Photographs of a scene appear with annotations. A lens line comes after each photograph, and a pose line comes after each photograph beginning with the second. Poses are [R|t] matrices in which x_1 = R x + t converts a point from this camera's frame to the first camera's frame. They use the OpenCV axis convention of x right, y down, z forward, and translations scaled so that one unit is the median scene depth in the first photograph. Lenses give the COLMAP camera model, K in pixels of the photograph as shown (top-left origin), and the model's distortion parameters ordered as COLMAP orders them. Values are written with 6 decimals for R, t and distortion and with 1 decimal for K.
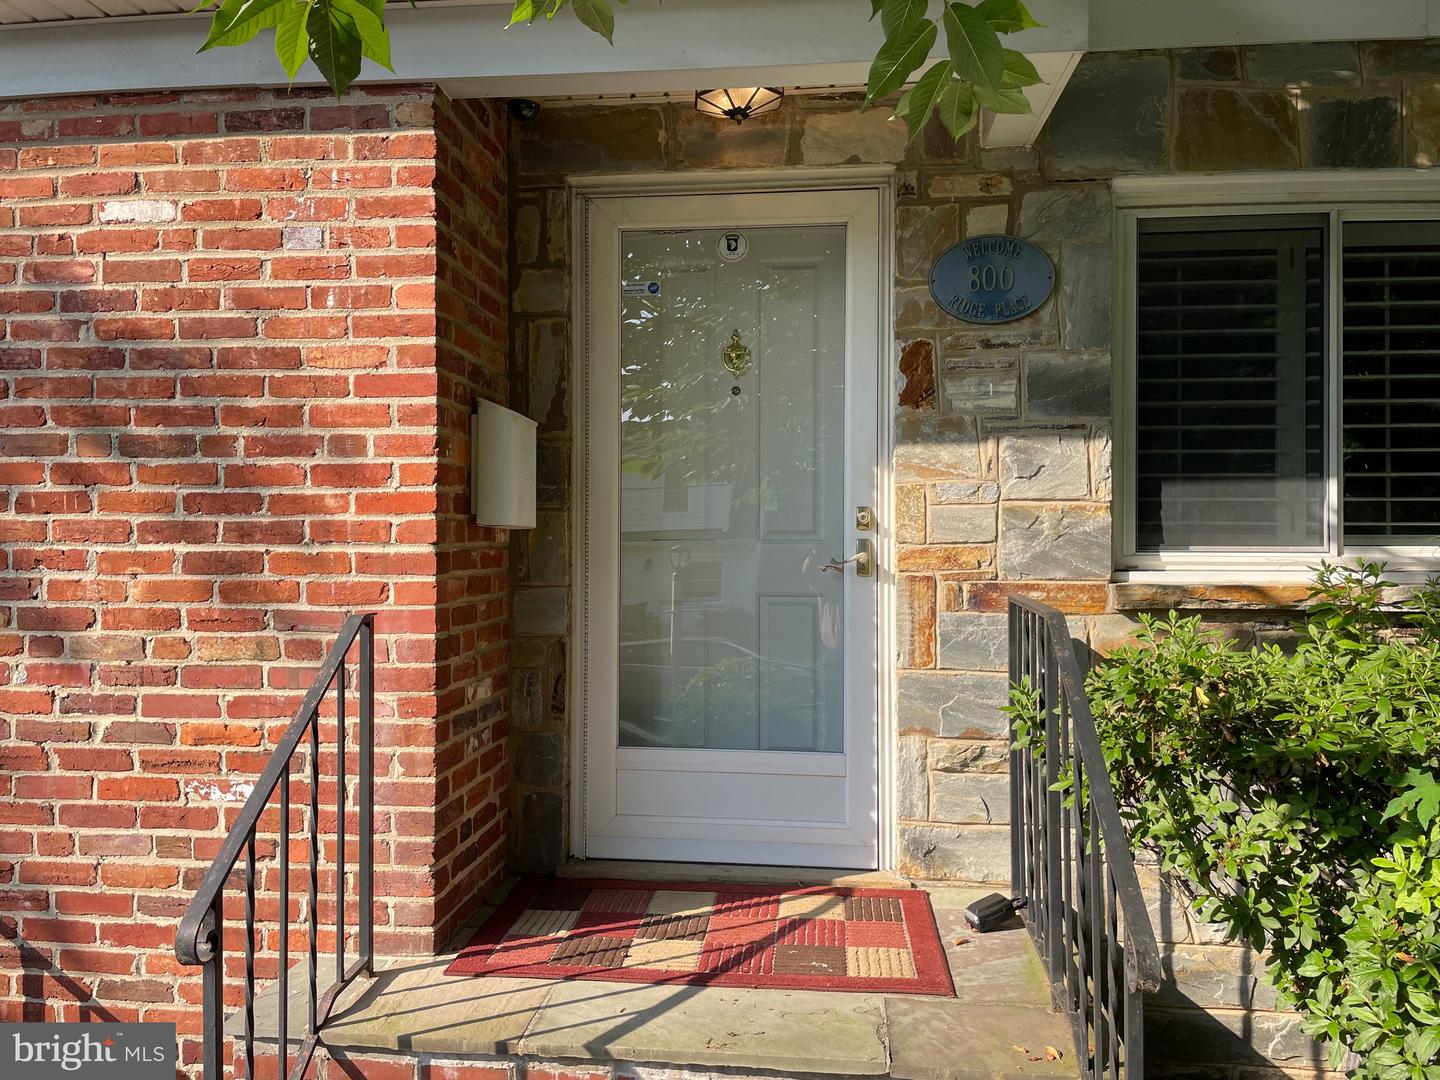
lens RADIAL K [[1106.8, 0, 715.4], [0, 1106.8, 532.8], [0, 0, 1]] dist [0.071087, -0.078914]
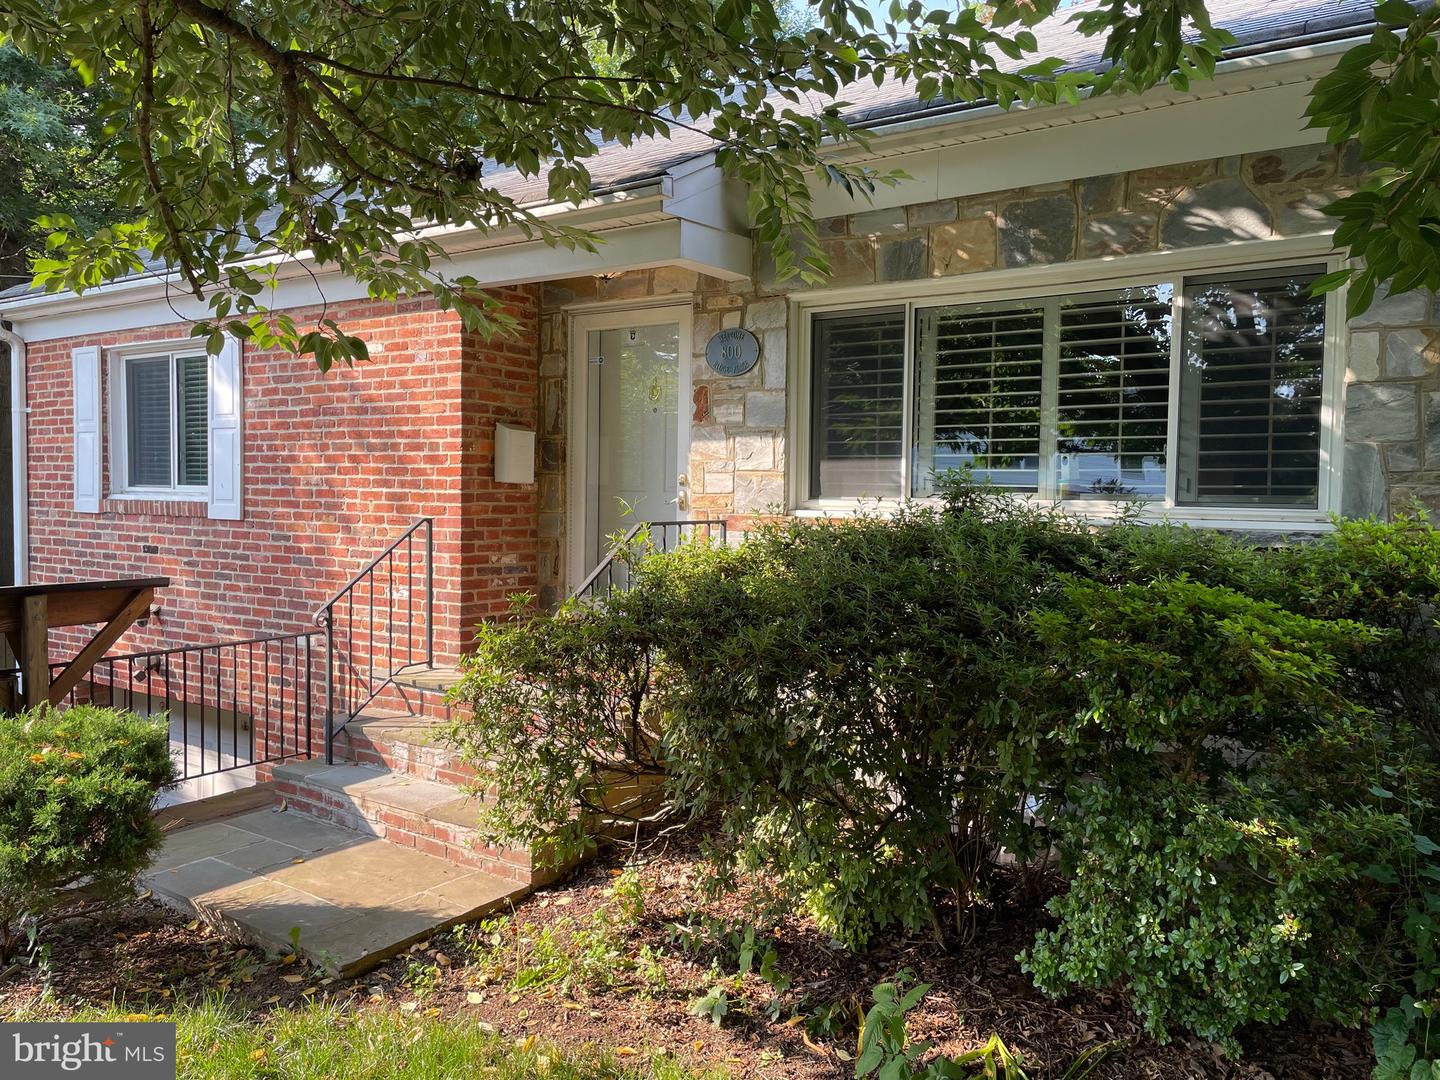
lens RADIAL K [[1106.8, 0, 723.3], [0, 1106.8, 542.1], [0, 0, 1]] dist [0.071087, -0.078914]
pose [[0.878556, 0.033883, -0.476436, 1.285615], [-0.013189, 0.998821, 0.046712, 0.004137], [0.477457, -0.034756, 0.877967, -0.737330]]
